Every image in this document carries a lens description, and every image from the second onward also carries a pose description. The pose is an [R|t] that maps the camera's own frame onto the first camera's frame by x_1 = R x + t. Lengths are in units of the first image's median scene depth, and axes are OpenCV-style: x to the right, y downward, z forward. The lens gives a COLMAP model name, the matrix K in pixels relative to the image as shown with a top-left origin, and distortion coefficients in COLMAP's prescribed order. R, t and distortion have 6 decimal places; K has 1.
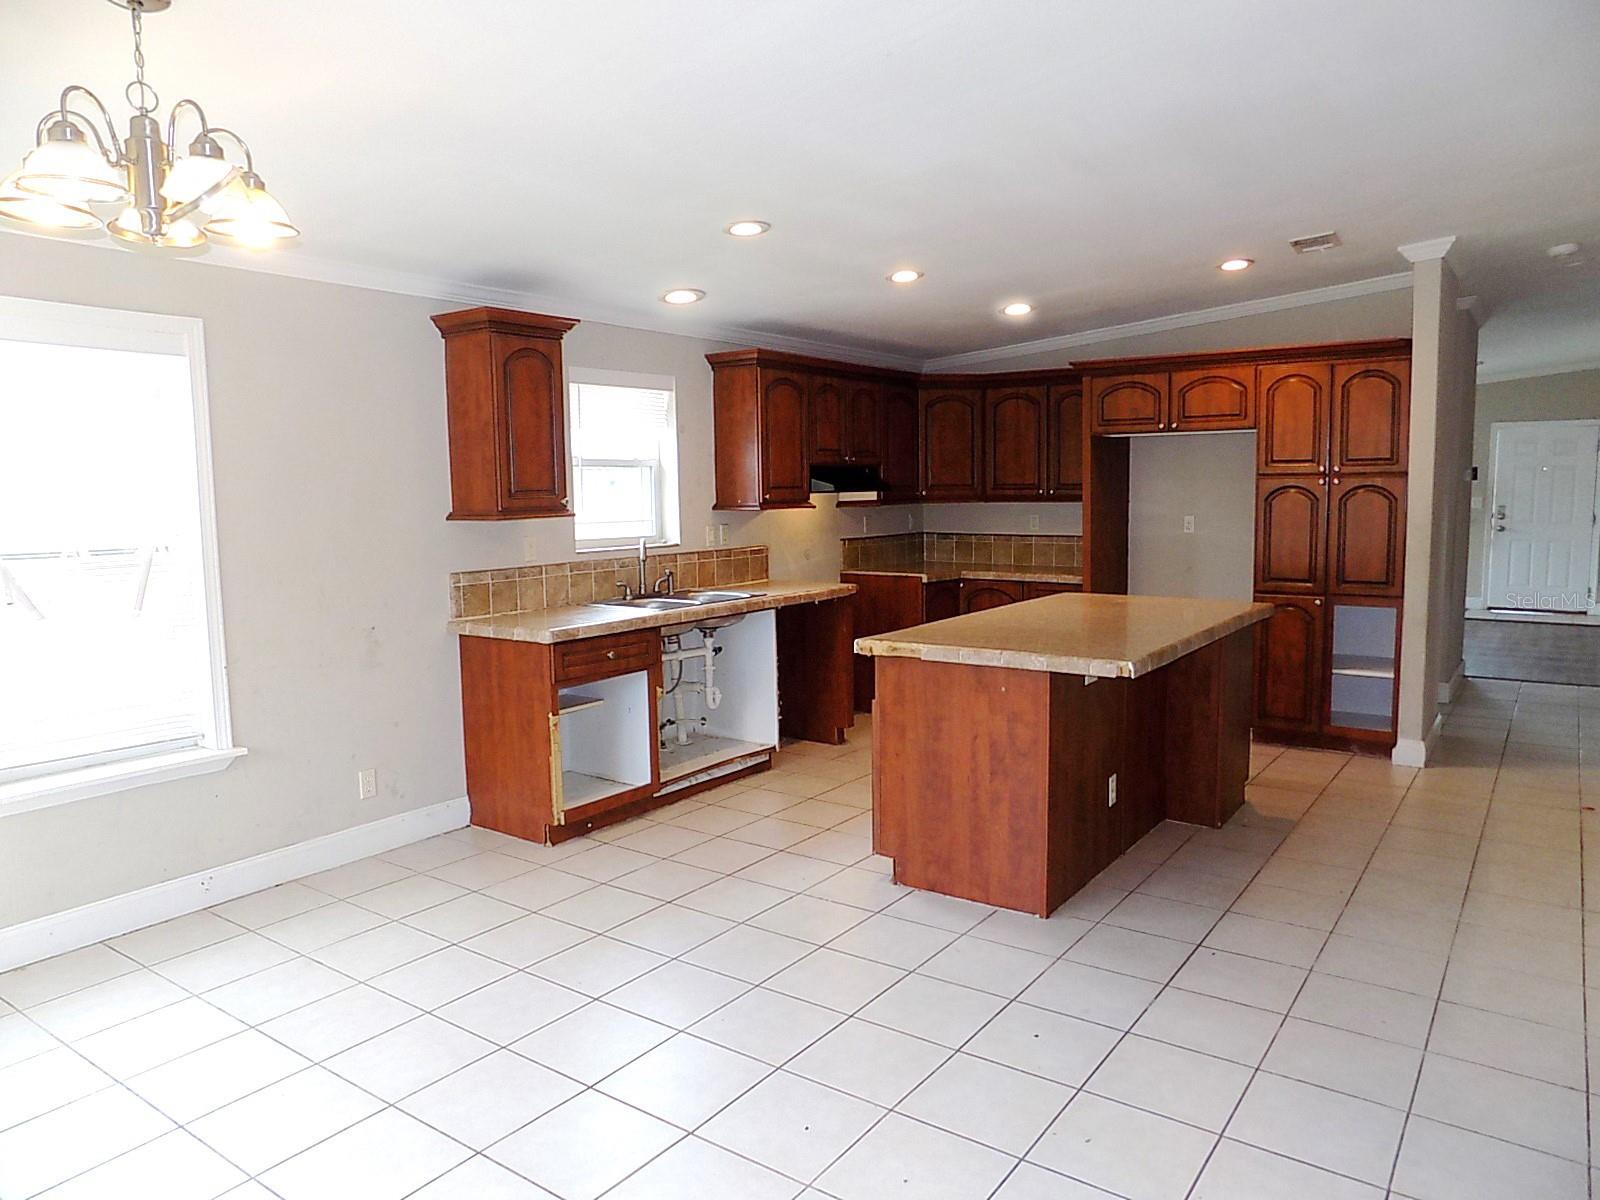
lens RADIAL K [[1089.3, 0, 799.5], [0, 1089.3, 596.2], [0, 0, 1]] dist [-0.020047, 0.006666]
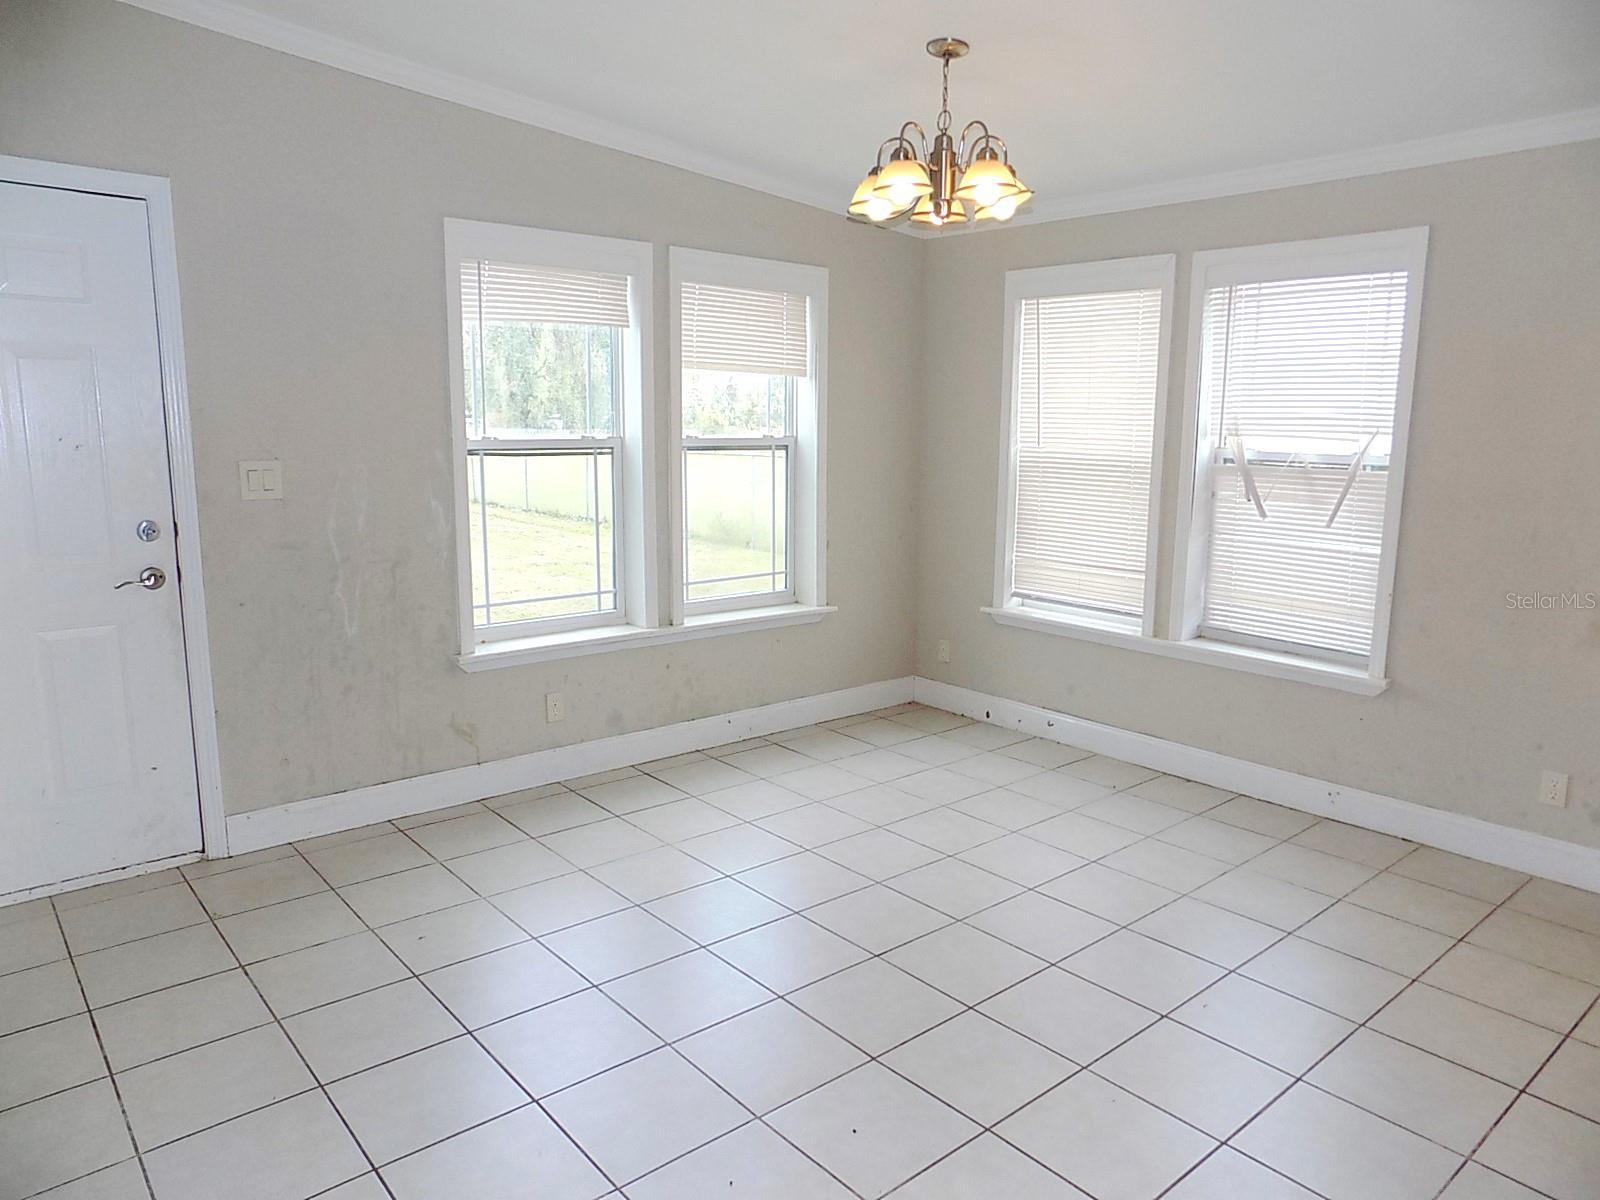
lens RADIAL K [[1089.3, 0, 788.7], [0, 1089.3, 588.3], [0, 0, 1]] dist [-0.020047, 0.006666]
pose [[-0.196972, 0.171109, -0.965362, 0.494406], [-0.112759, 0.974164, 0.195676, -0.067811], [0.973903, 0.147396, -0.172589, 0.622464]]
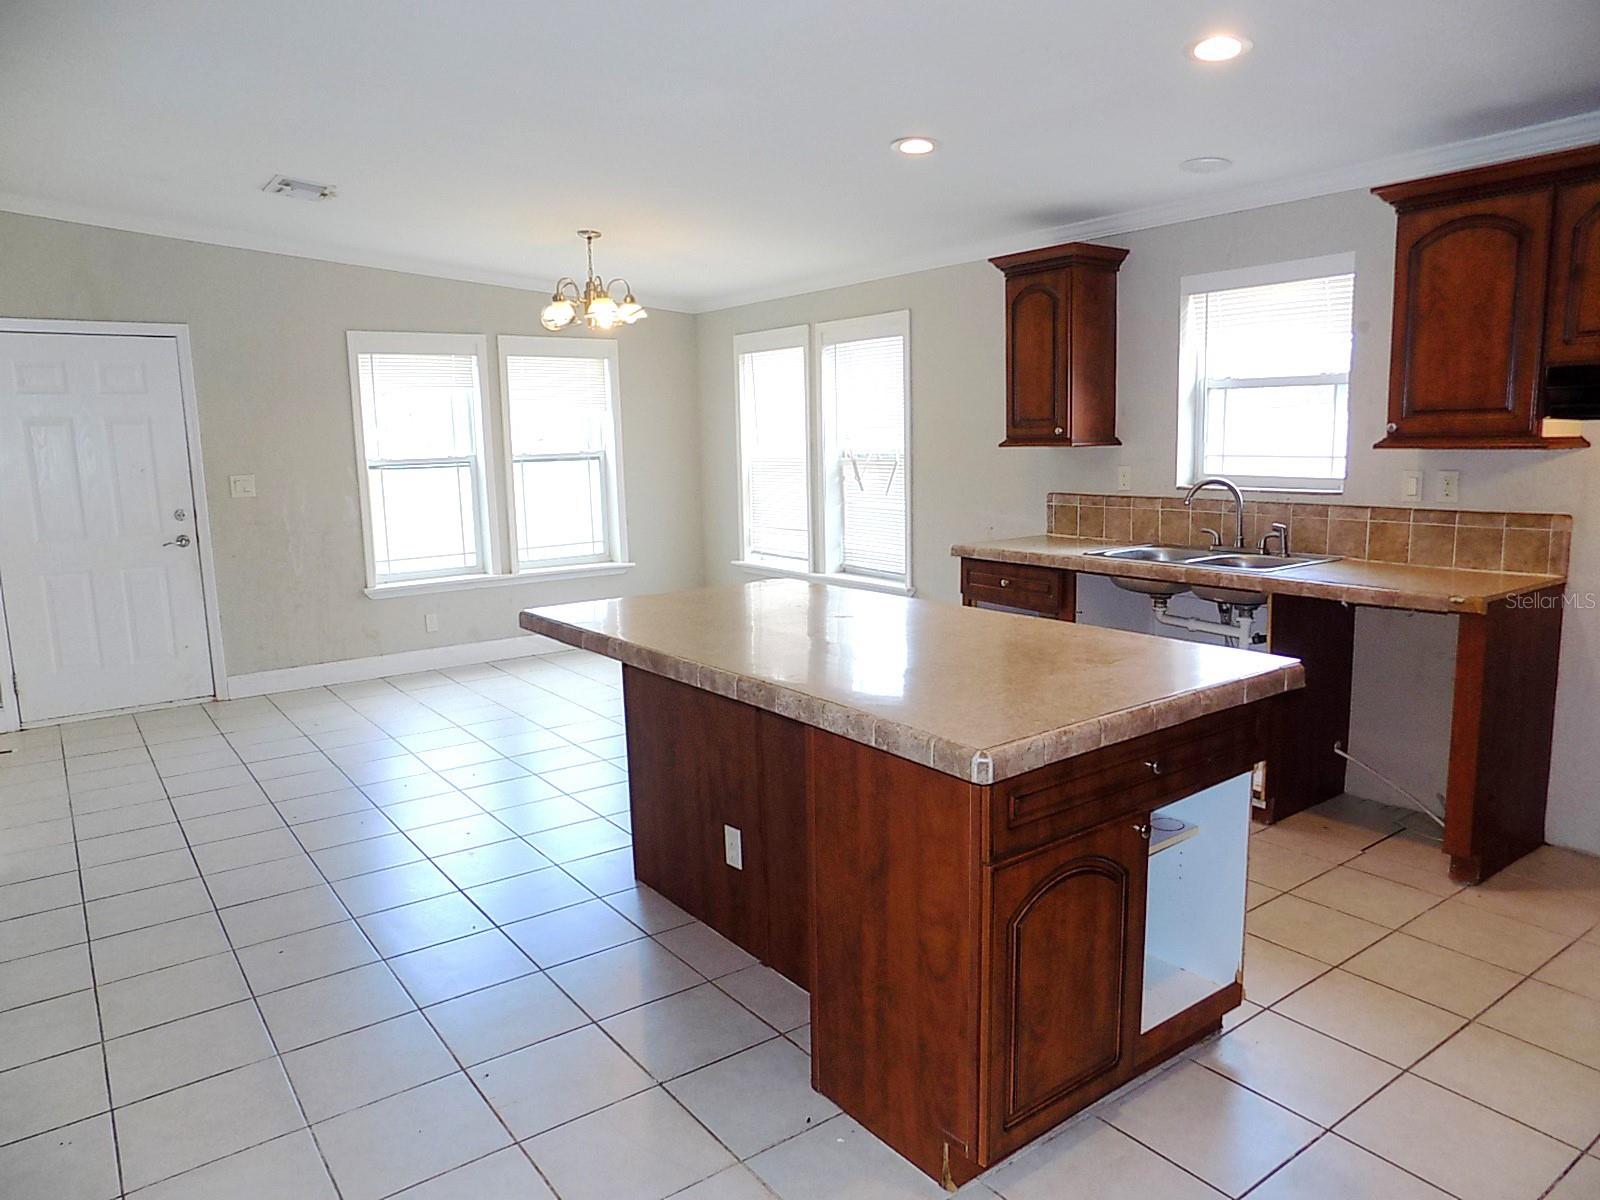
lens RADIAL K [[1089.3, 0, 816.0], [0, 1089.3, 598.1], [0, 0, 1]] dist [-0.020047, 0.006666]
pose [[-0.300514, 0.166760, -0.939086, 0.794206], [-0.069078, 0.978205, 0.195812, -0.113212], [0.951273, 0.123715, -0.282445, 1.051172]]
